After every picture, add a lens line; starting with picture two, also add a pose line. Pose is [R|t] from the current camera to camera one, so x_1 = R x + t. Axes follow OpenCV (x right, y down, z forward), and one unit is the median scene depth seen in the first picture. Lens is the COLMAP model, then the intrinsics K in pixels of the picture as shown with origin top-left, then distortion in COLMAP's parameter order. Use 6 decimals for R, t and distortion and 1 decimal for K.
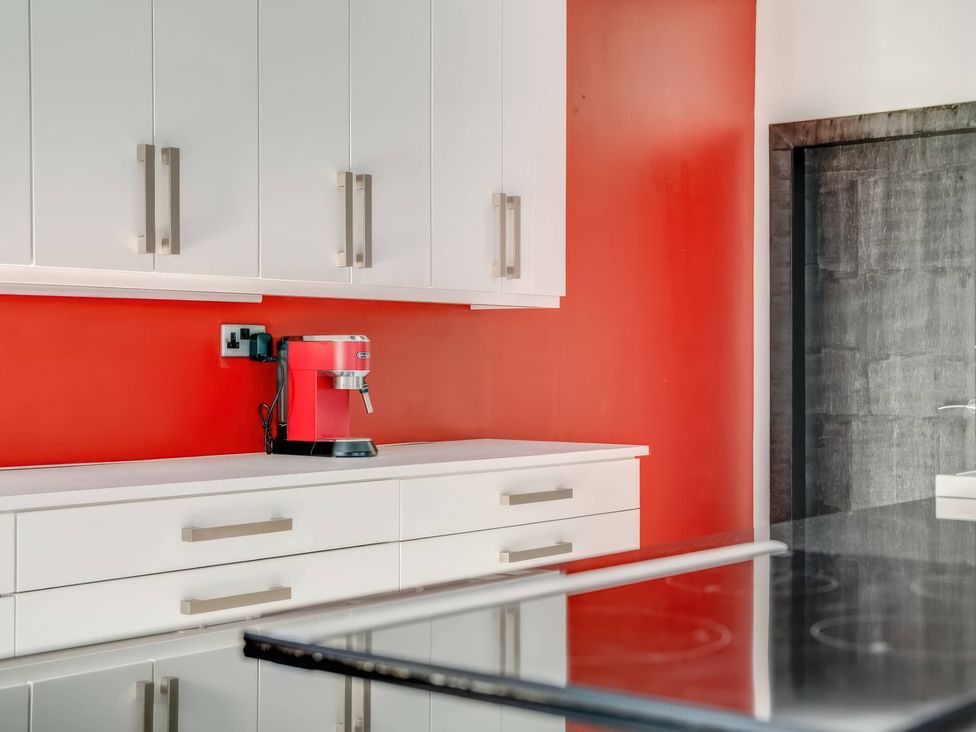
lens RADIAL K [[1474.8, 0, 488.0], [0, 1474.8, 366.0], [0, 0, 1]] dist [-0.041105, 0.050183]
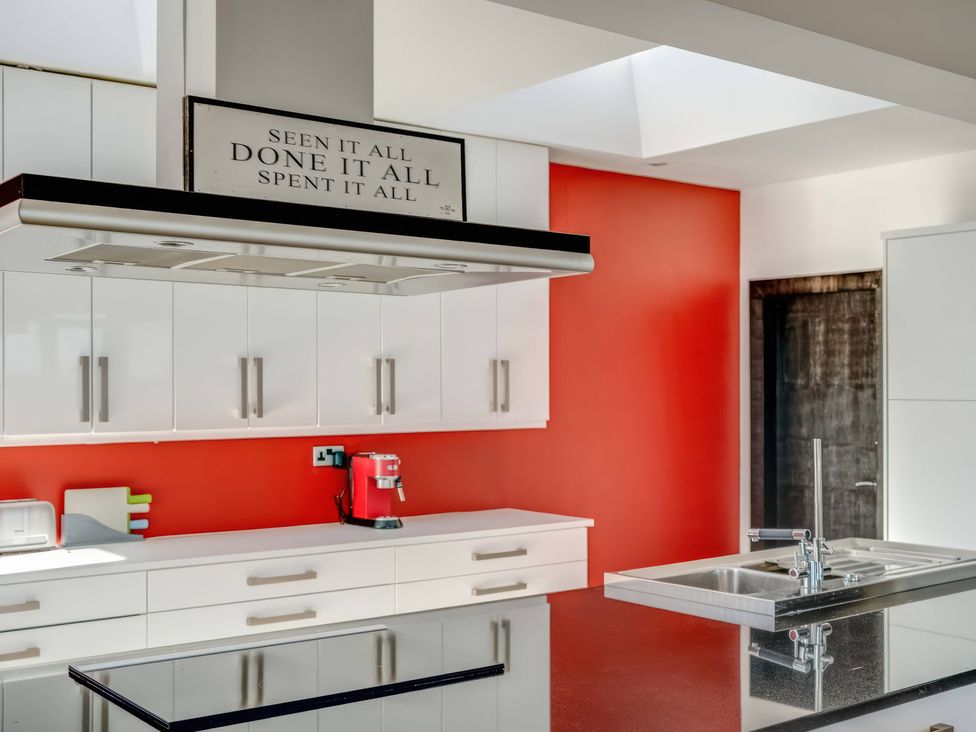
lens RADIAL K [[1183.2, 0, 489.8], [0, 1183.2, 385.0], [0, 0, 1]] dist [-0.066627, 0.005825]
pose [[0.977132, -0.002299, -0.212623, 0.198890], [0.001222, 0.999986, -0.005199, -0.060513], [0.212631, 0.004821, 0.977121, -0.178245]]
